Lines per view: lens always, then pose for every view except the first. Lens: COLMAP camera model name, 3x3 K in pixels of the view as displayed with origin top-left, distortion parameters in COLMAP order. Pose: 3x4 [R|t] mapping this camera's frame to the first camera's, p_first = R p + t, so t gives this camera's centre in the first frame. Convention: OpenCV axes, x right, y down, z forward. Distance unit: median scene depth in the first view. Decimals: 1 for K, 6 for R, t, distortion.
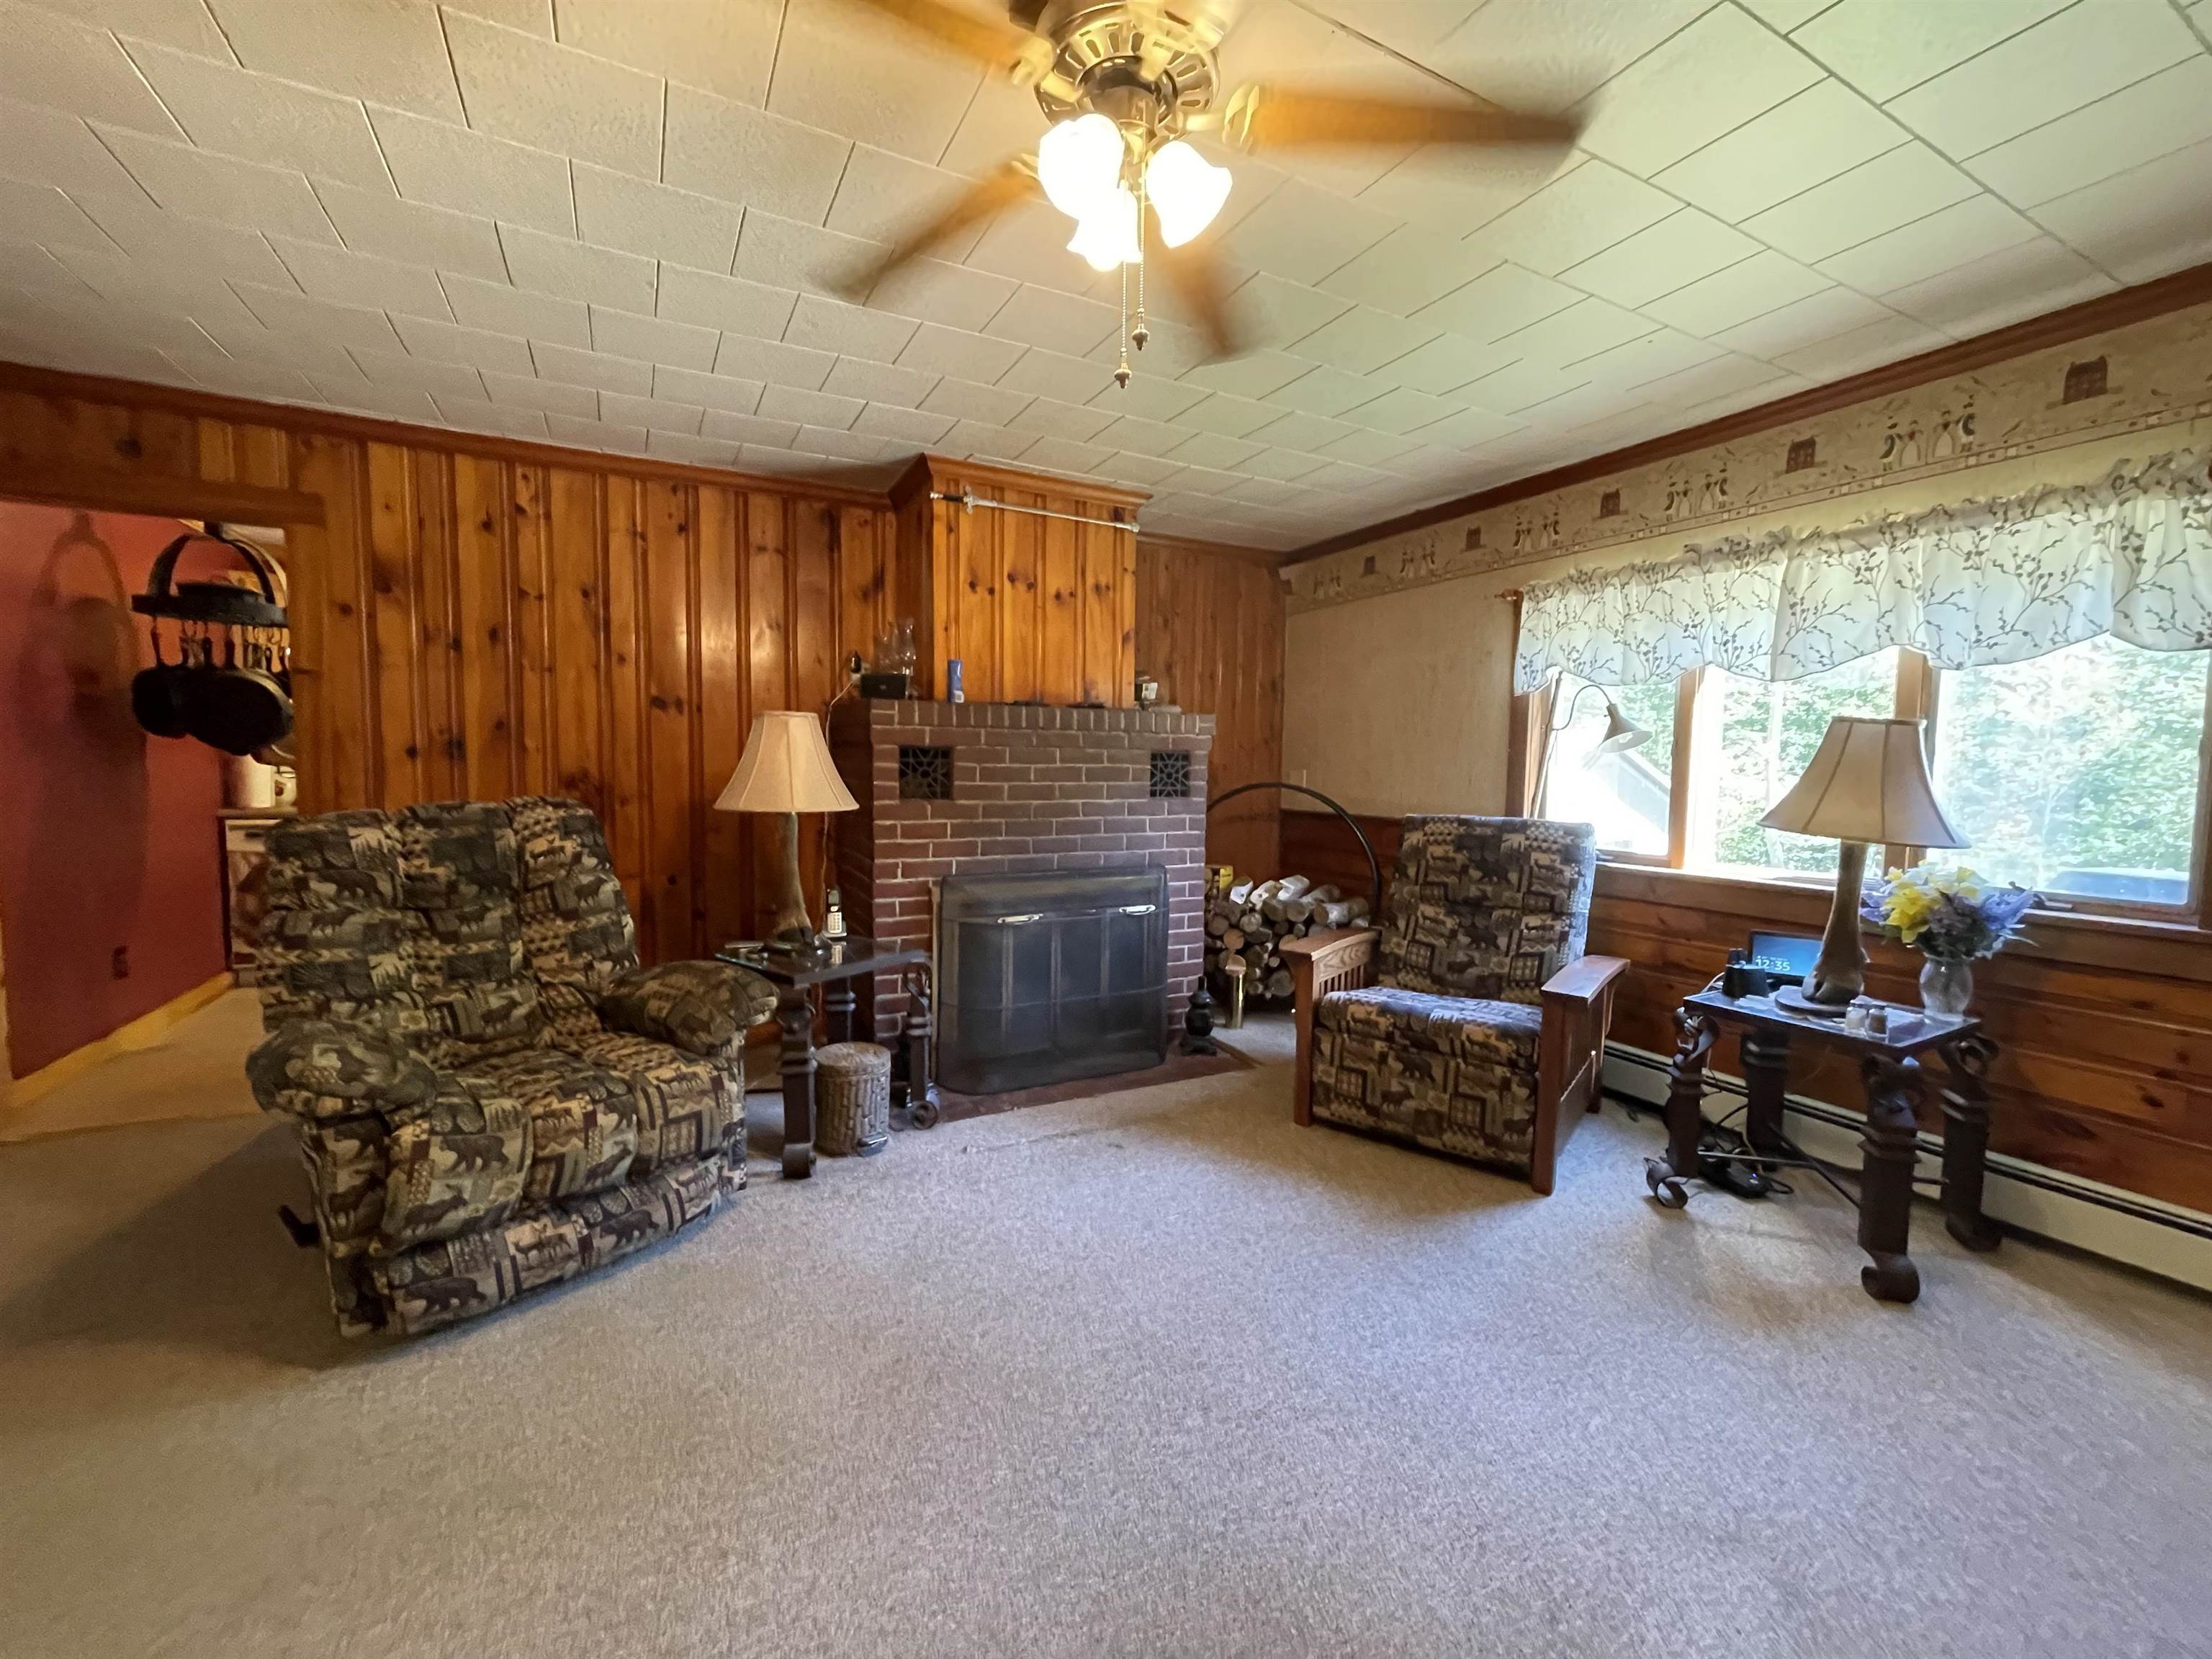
lens RADIAL K [[891.9, 0, 1105.2], [0, 891.9, 824.7], [0, 0, 1]] dist [-0.001806, 0.000238]
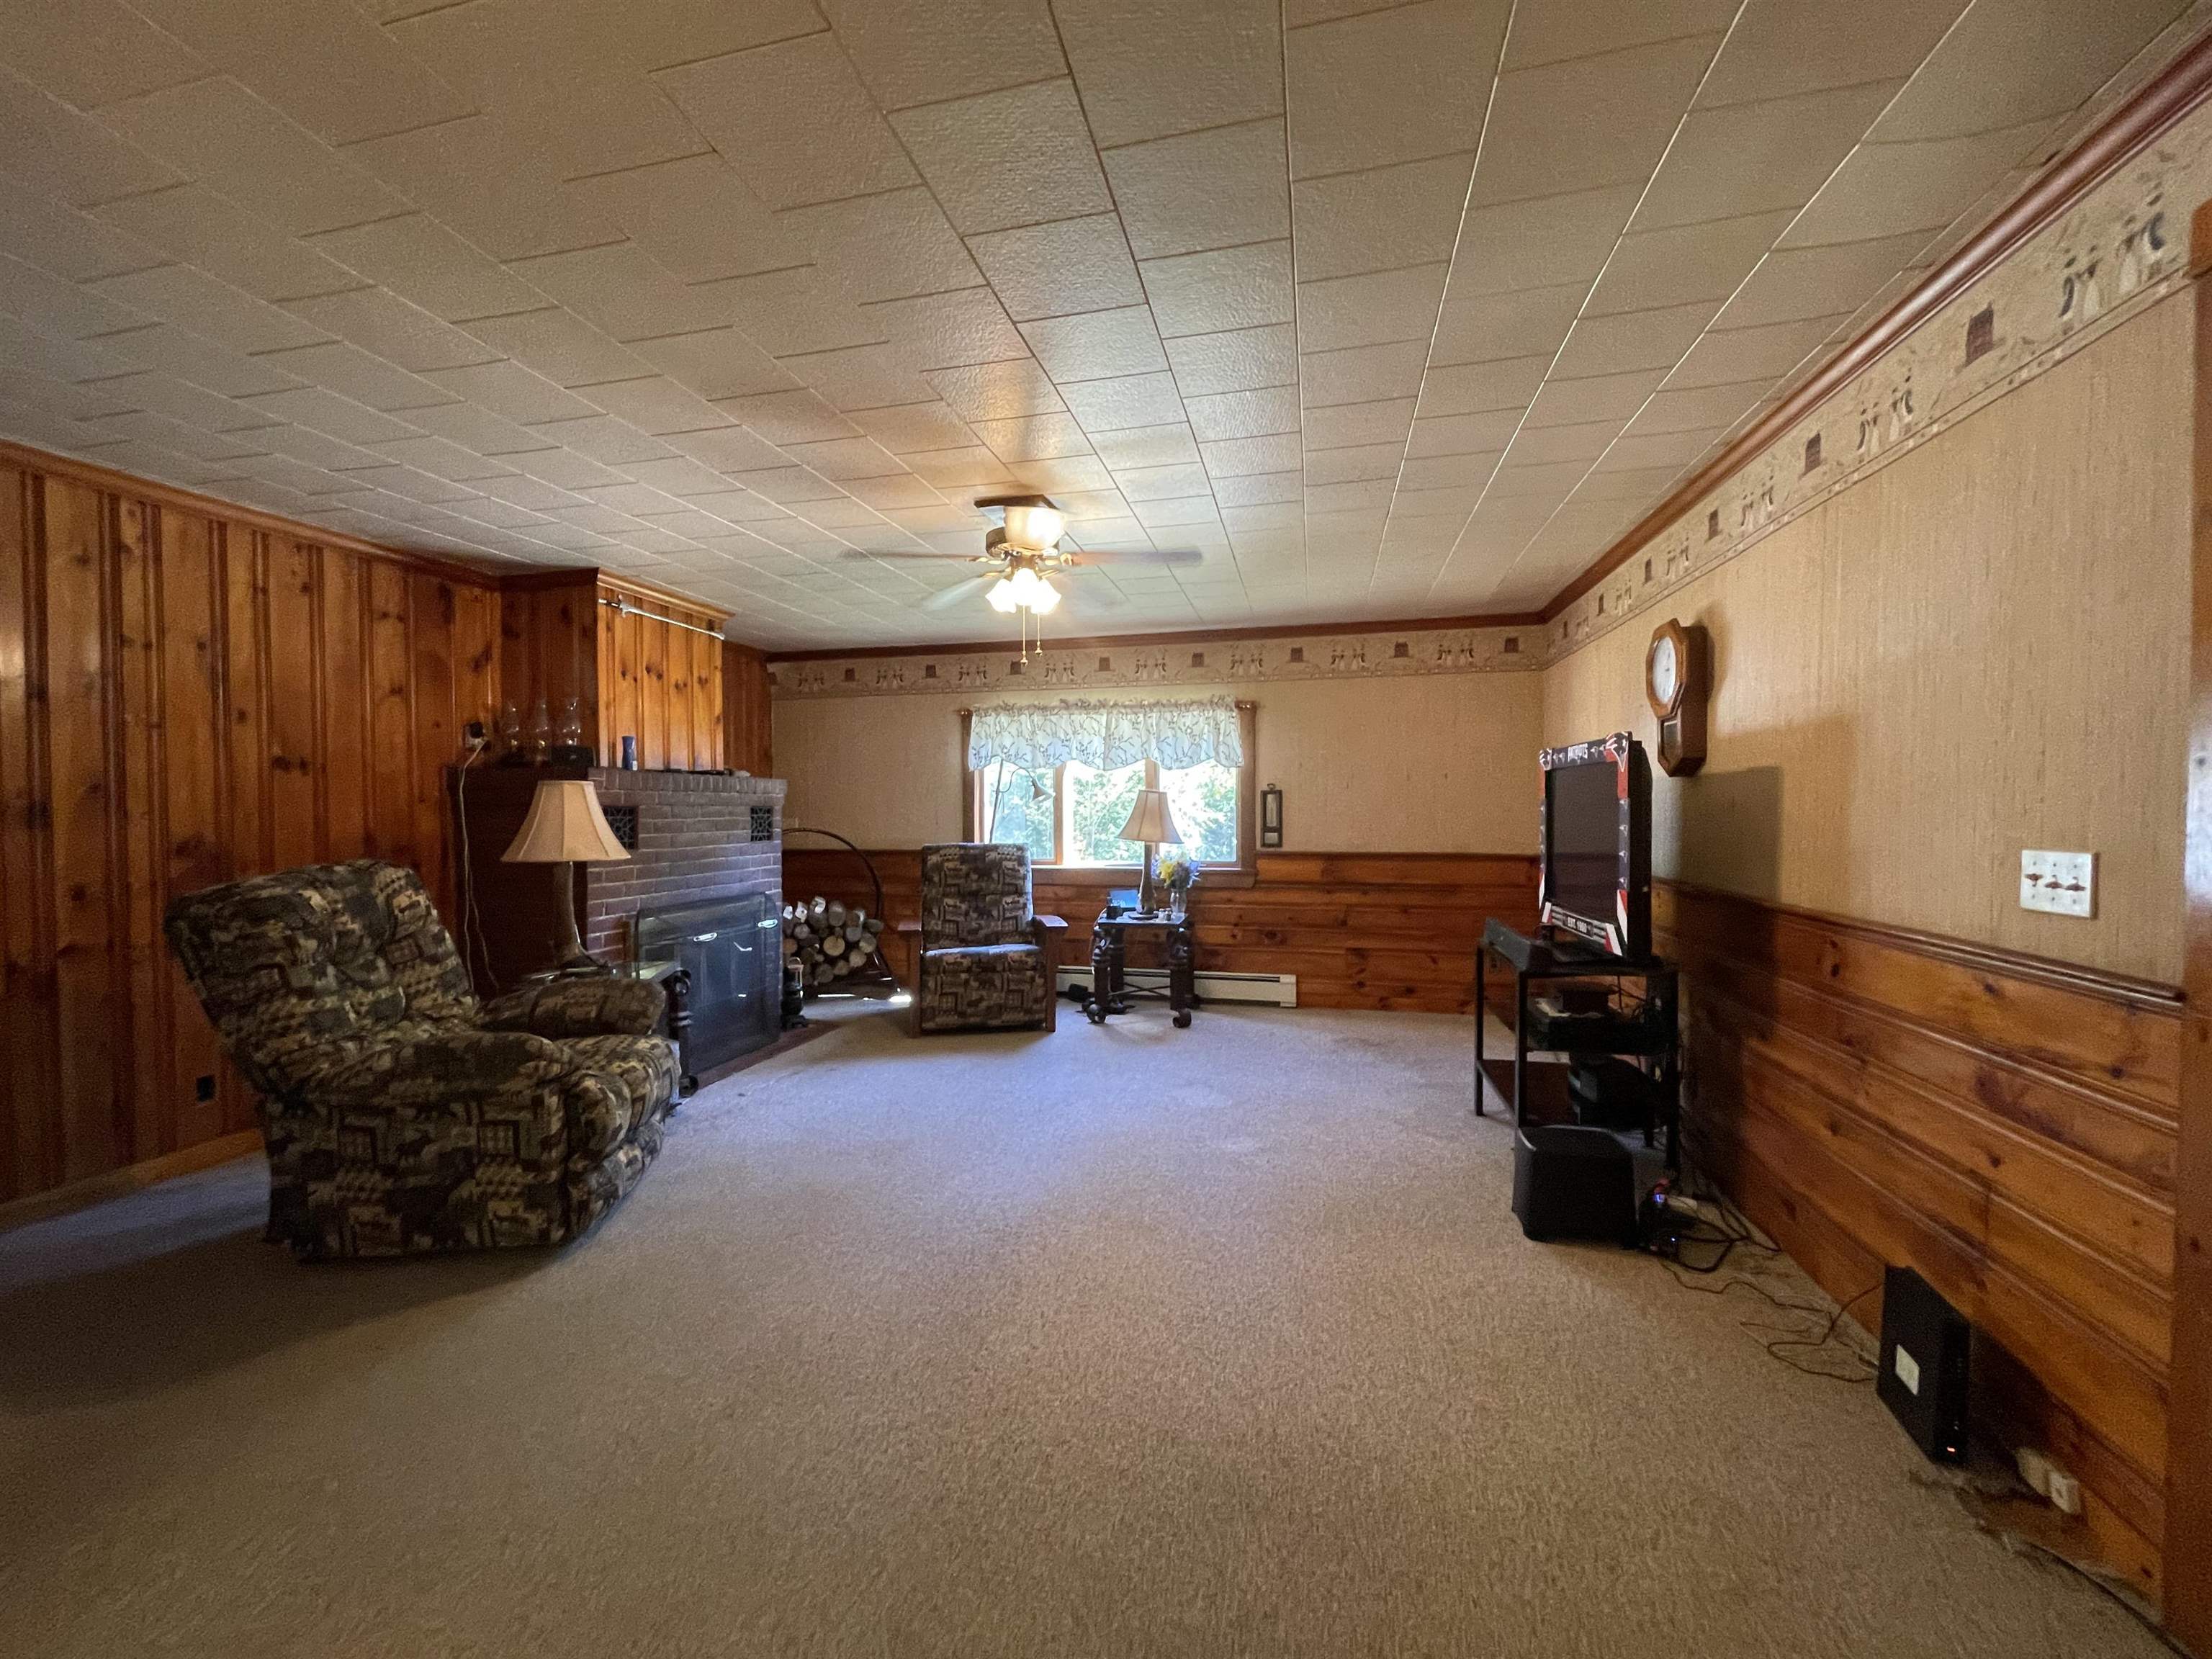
lens RADIAL K [[891.9, 0, 1104.7], [0, 891.9, 826.8], [0, 0, 1]] dist [-0.001806, 0.000238]
pose [[0.659777, -0.029944, 0.750865, -0.707787], [0.065521, 0.997693, -0.017785, 0.006668], [-0.748600, 0.060931, 0.660217, -0.323105]]
